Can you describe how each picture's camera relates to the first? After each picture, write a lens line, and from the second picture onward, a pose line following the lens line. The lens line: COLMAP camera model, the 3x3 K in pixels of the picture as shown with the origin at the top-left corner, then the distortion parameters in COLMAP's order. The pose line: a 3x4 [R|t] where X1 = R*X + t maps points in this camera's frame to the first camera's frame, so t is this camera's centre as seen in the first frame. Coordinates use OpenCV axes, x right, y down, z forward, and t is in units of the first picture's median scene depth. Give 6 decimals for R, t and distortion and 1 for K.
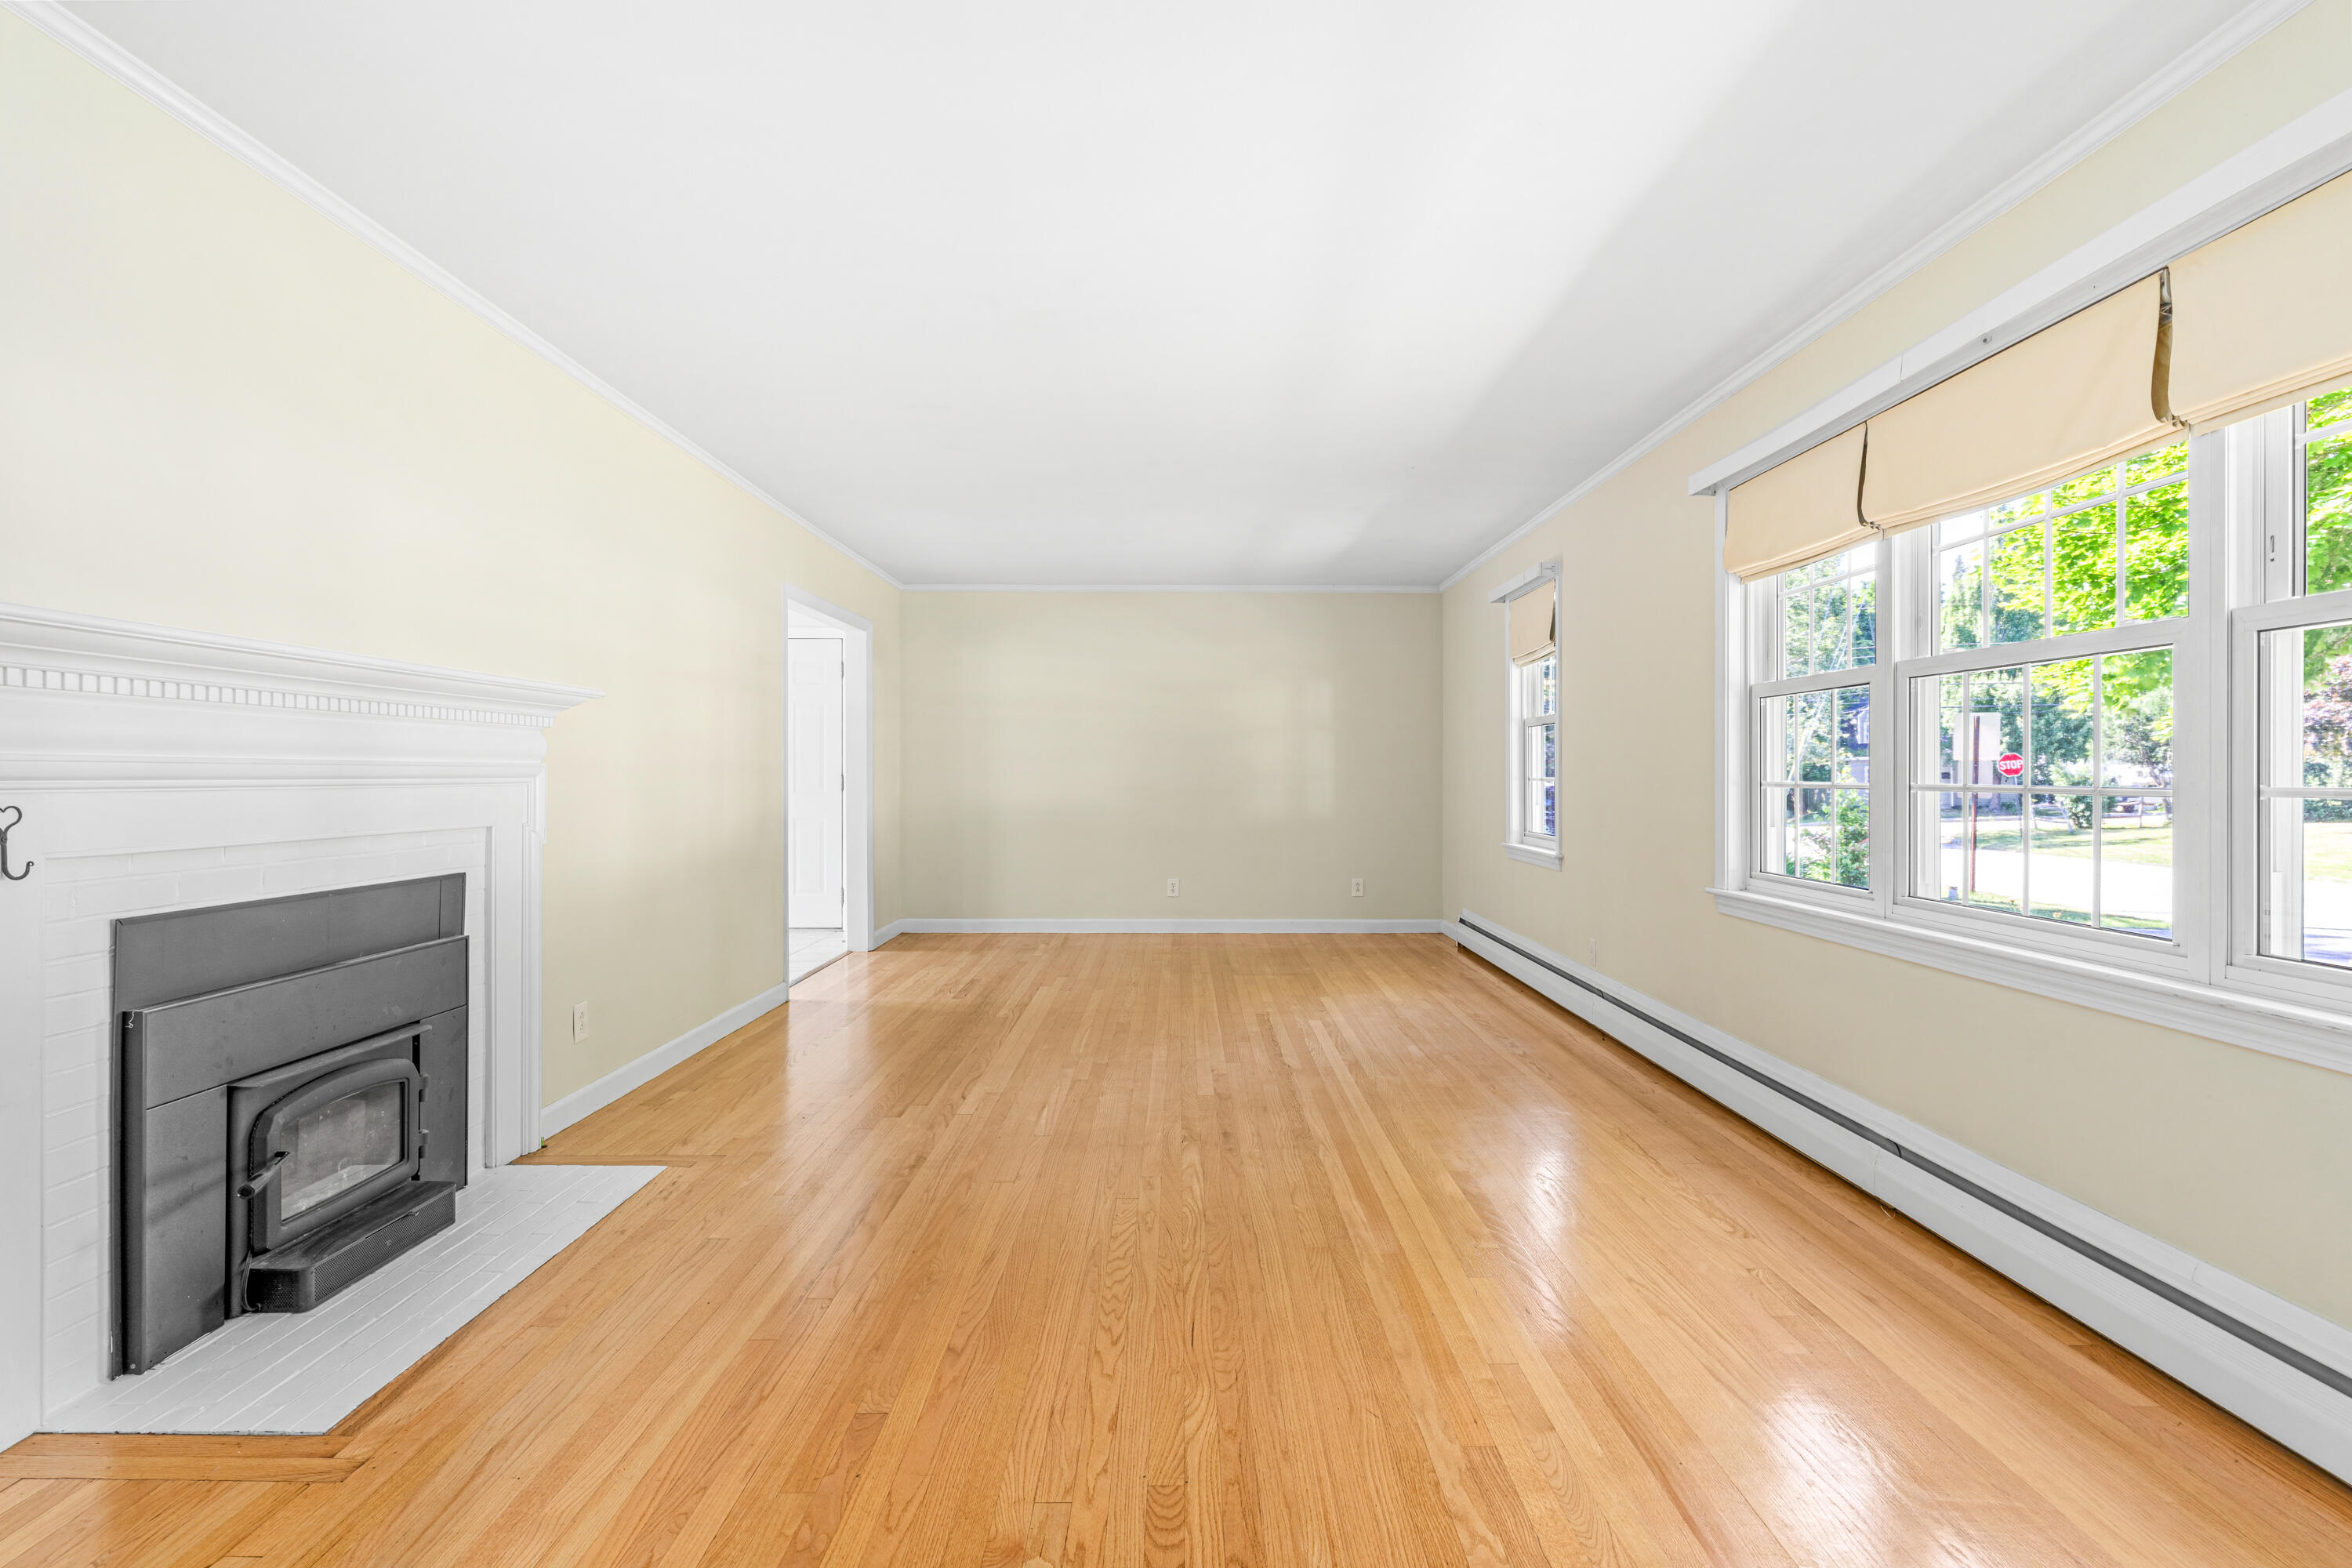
lens RADIAL K [[1205.7, 0, 1140.4], [0, 1205.7, 775.1], [0, 0, 1]] dist [-0.000982, 0.000283]
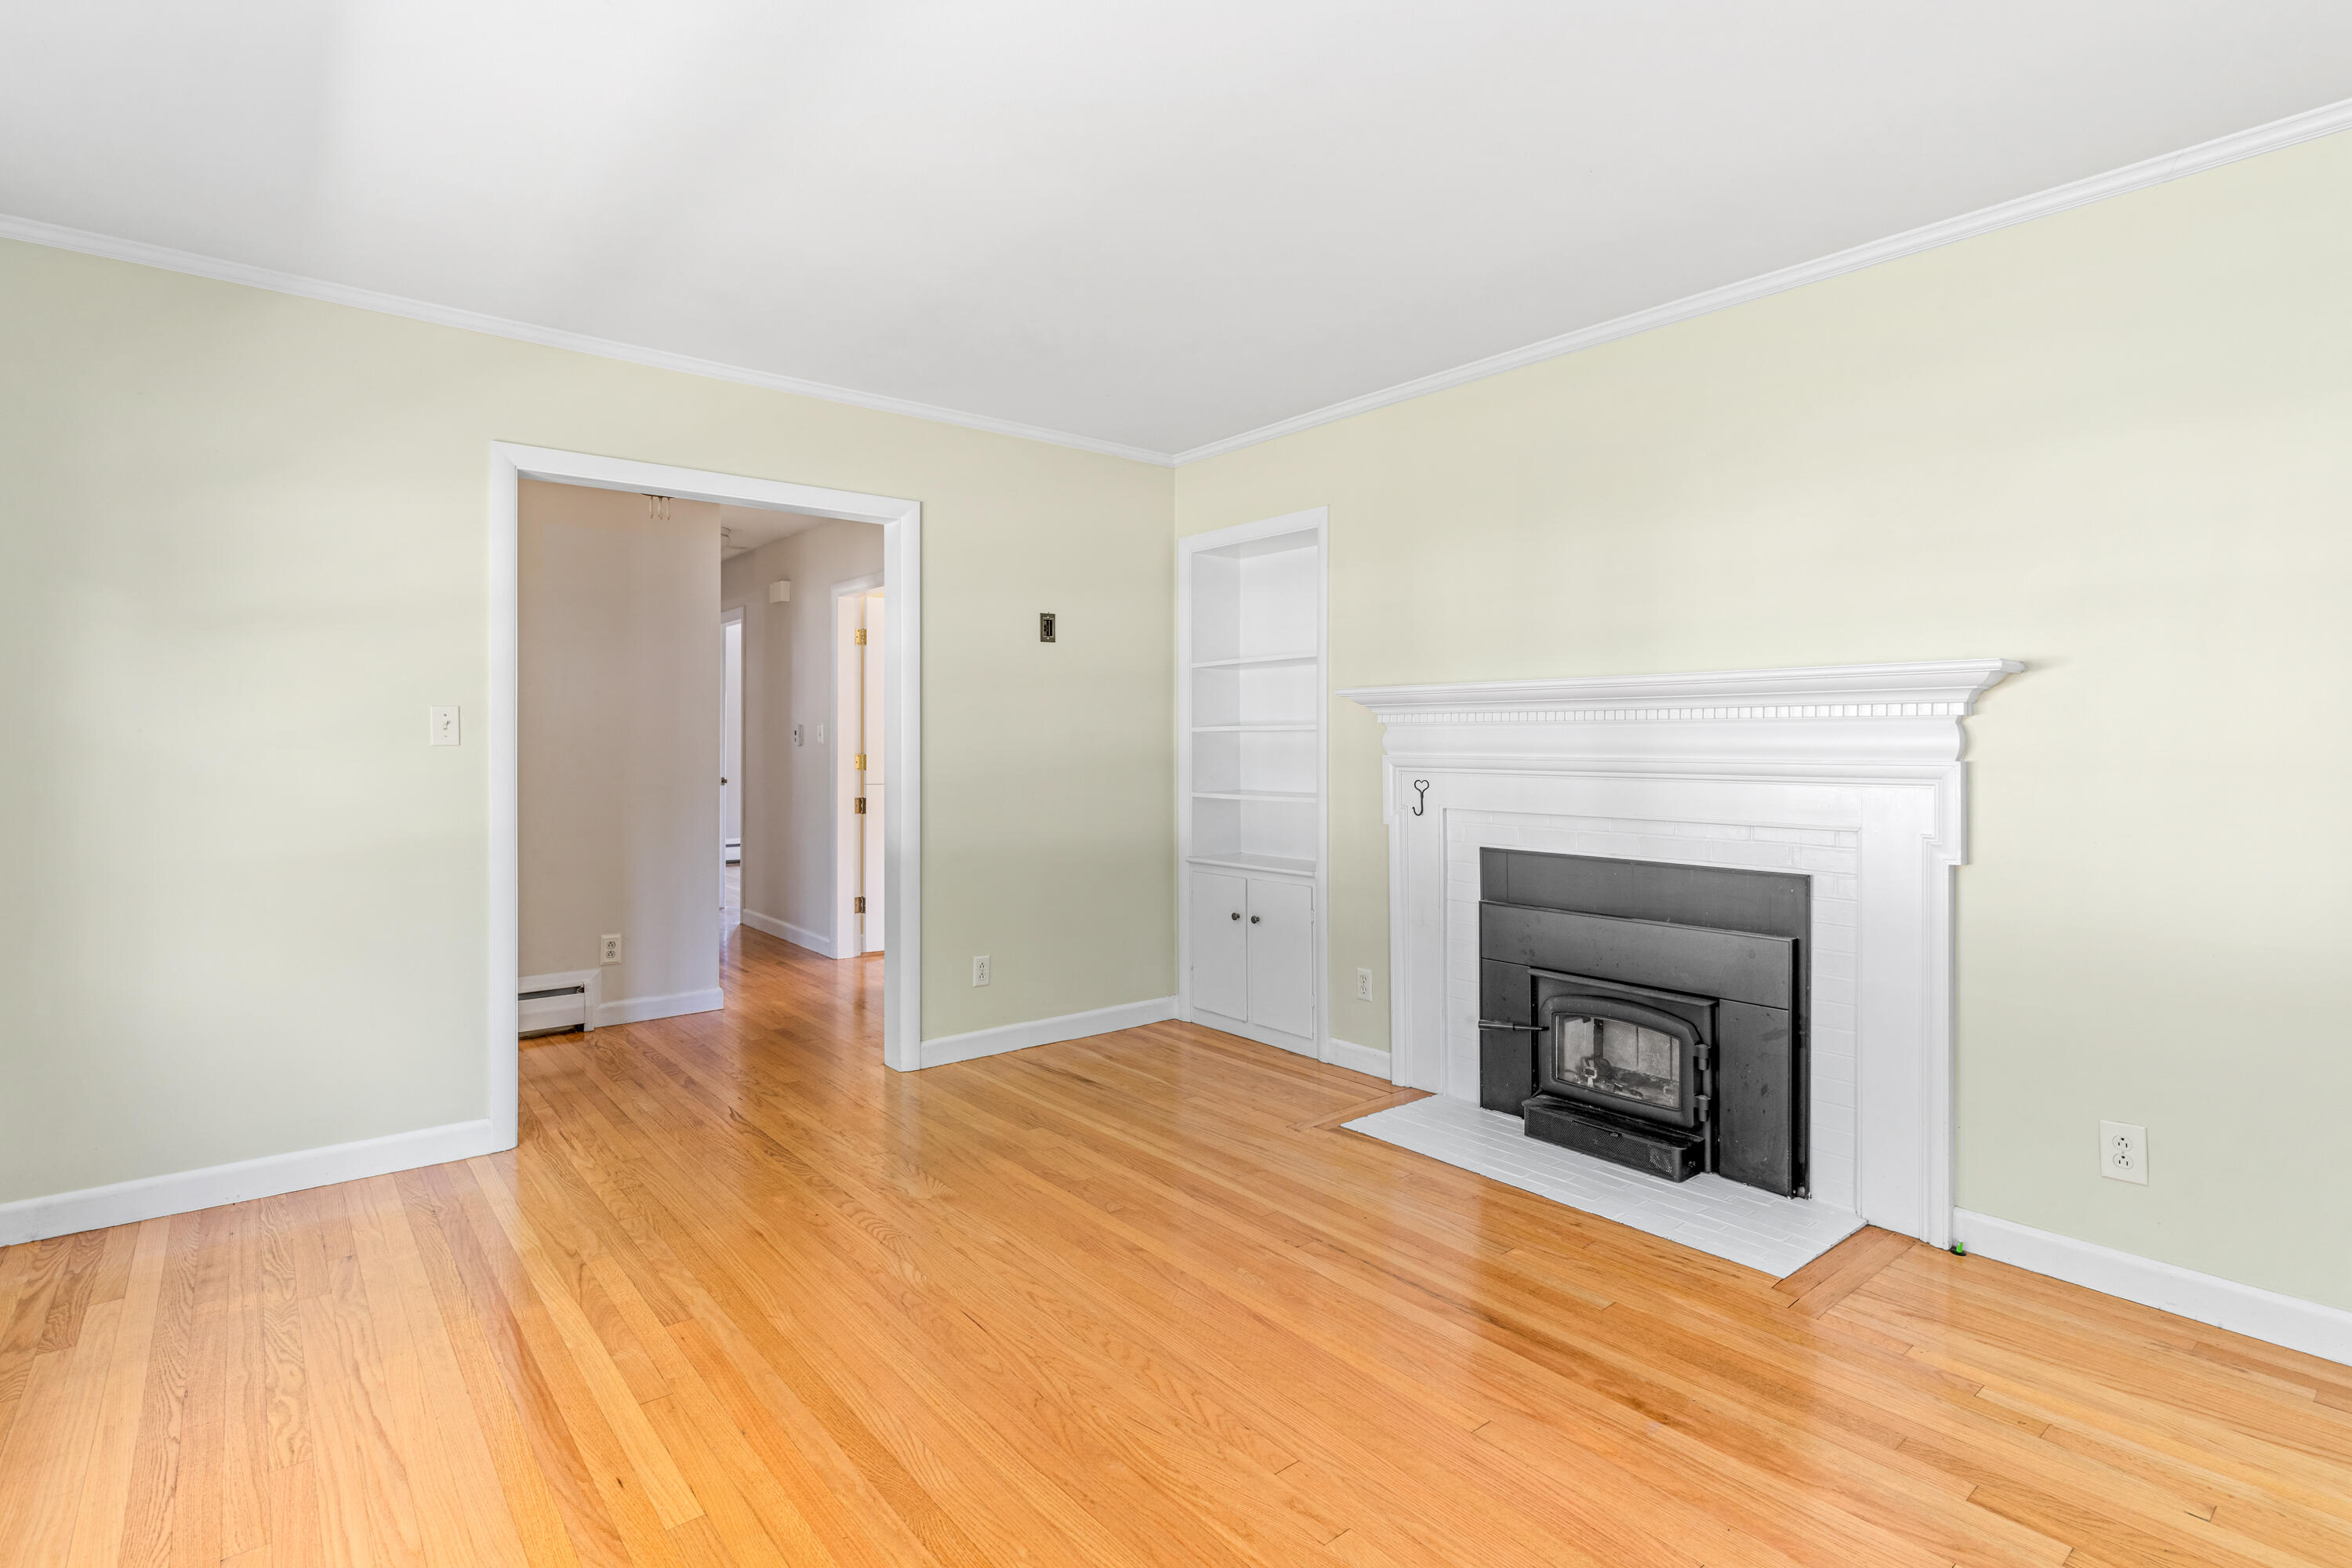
lens RADIAL K [[1142.1, 0, 1178.7], [0, 1142.1, 754.4], [0, 0, 1]] dist [-0.004083, 0.001037]
pose [[-0.752926, 0.005739, -0.658081, 0.449354], [-0.001521, 0.999944, 0.010461, -0.025564], [0.658104, 0.008878, -0.752875, 1.500649]]
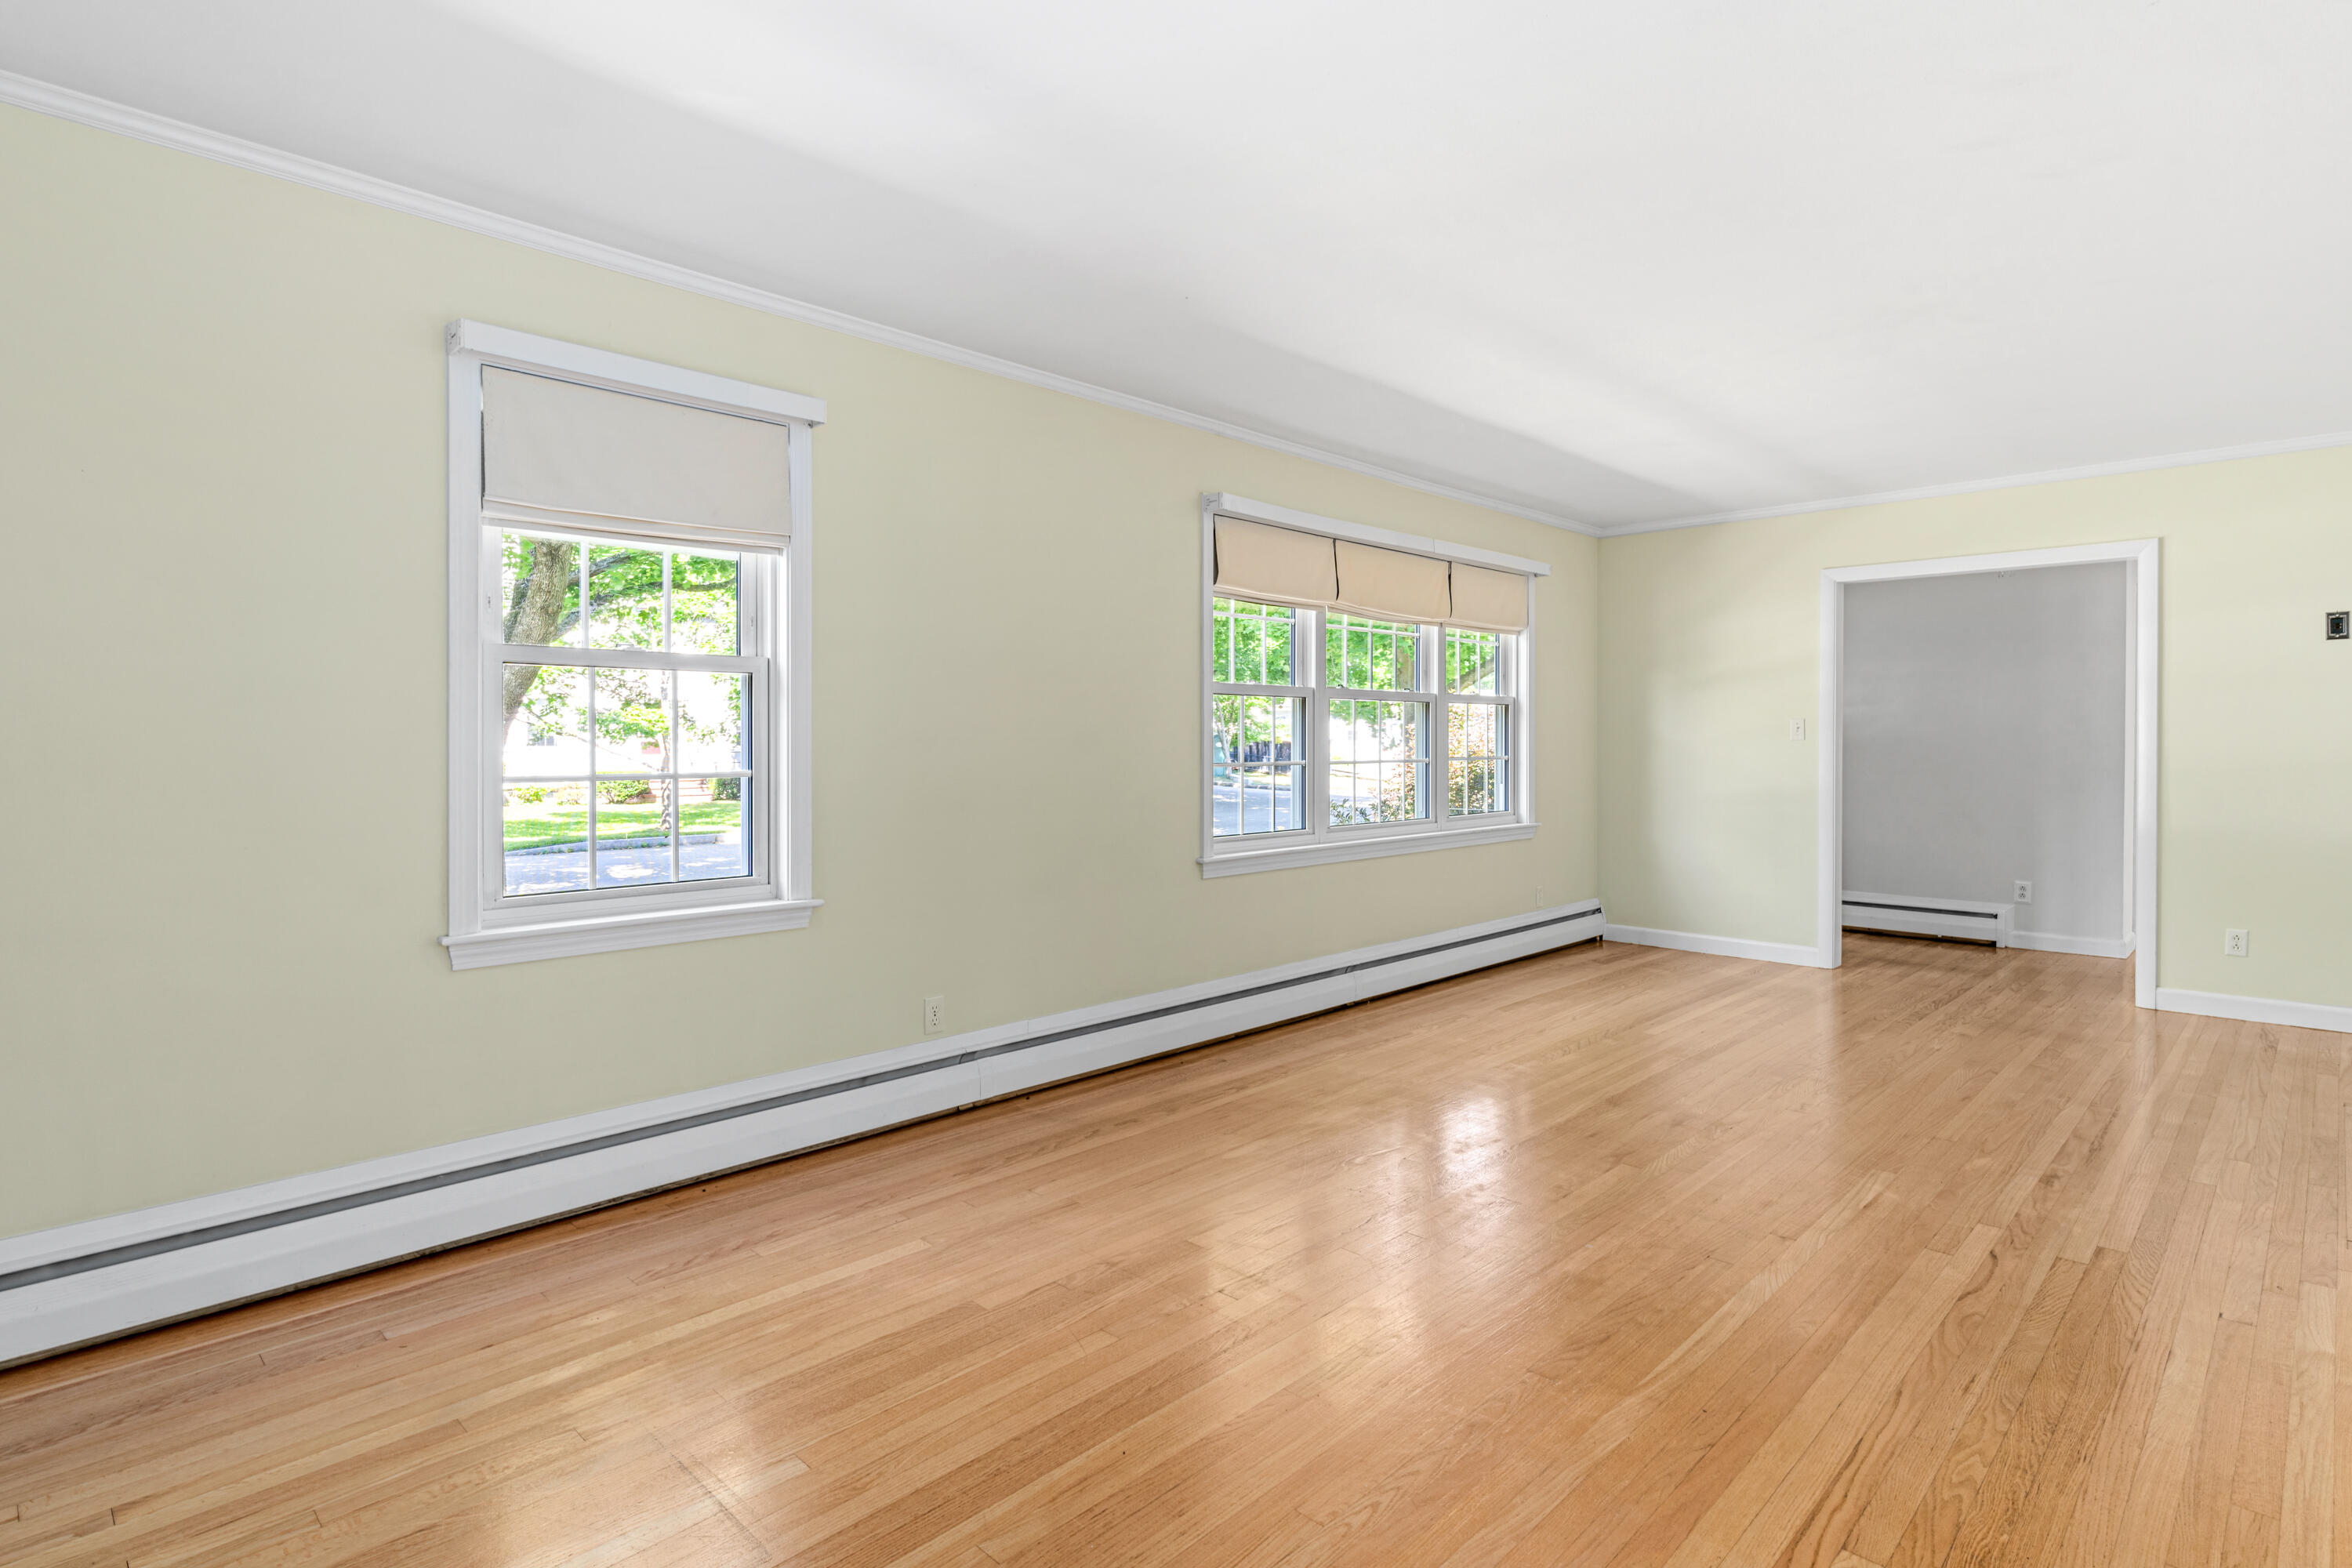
lens RADIAL K [[1185.6, 0, 1198.4], [0, 1185.6, 750.5], [0, 0, 1]] dist [0.002052, 0.000377]
pose [[-0.745614, -0.007174, 0.666340, -0.358170], [0.000491, 0.999936, 0.011316, -0.026876], [-0.666378, 0.008765, -0.745562, 2.502190]]
